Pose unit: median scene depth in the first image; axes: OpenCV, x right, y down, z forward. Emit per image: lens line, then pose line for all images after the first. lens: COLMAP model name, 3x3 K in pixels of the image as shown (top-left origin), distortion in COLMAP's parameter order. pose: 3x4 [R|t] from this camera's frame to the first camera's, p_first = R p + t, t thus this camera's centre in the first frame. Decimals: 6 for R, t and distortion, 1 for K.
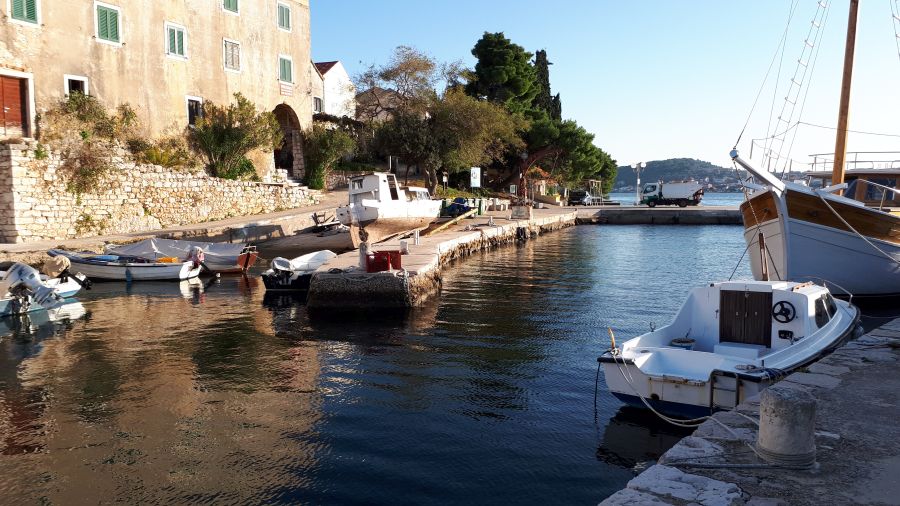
lens RADIAL K [[734.5, 0, 450.0], [0, 734.5, 253.0], [0, 0, 1]] dist [0.141024, -0.226213]
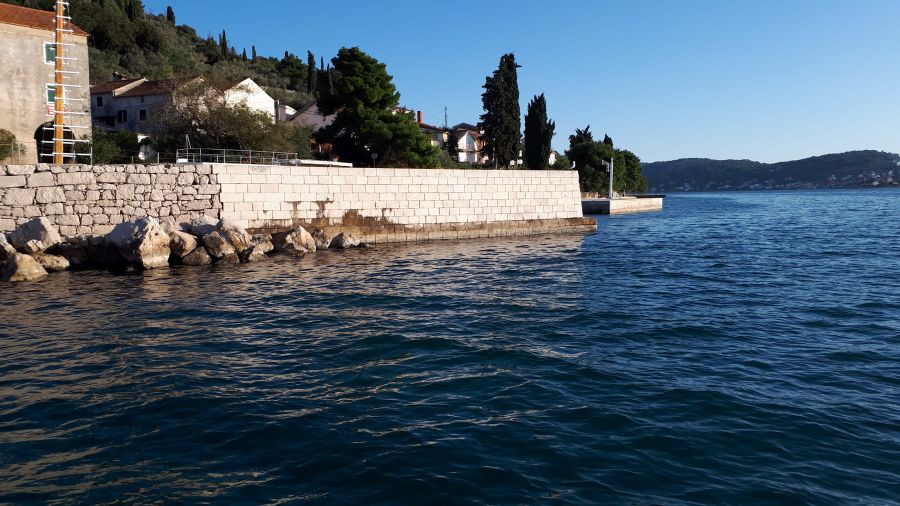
lens RADIAL K [[734.5, 0, 450.0], [0, 734.5, 253.0], [0, 0, 1]] dist [0.141024, -0.226213]
pose [[0.979497, -0.005508, -0.201383, 0.439494], [0.004833, 0.999981, -0.003845, 0.019035], [0.201401, 0.002793, 0.979505, -0.069226]]
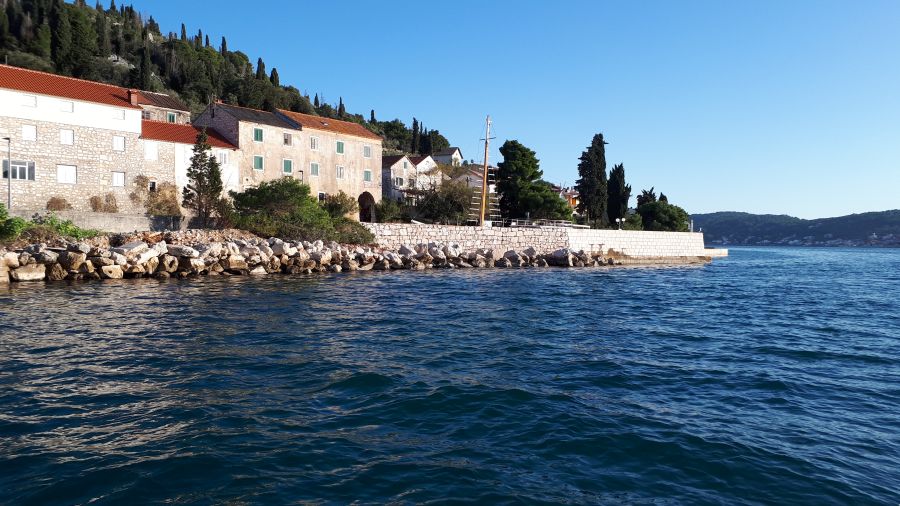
lens RADIAL K [[734.5, 0, 450.0], [0, 734.5, 253.0], [0, 0, 1]] dist [0.141024, -0.226213]
pose [[0.969837, 0.016123, -0.243222, 0.336024], [-0.032353, 0.997497, -0.062881, 0.063354], [0.241599, 0.068853, 0.967930, -0.619573]]
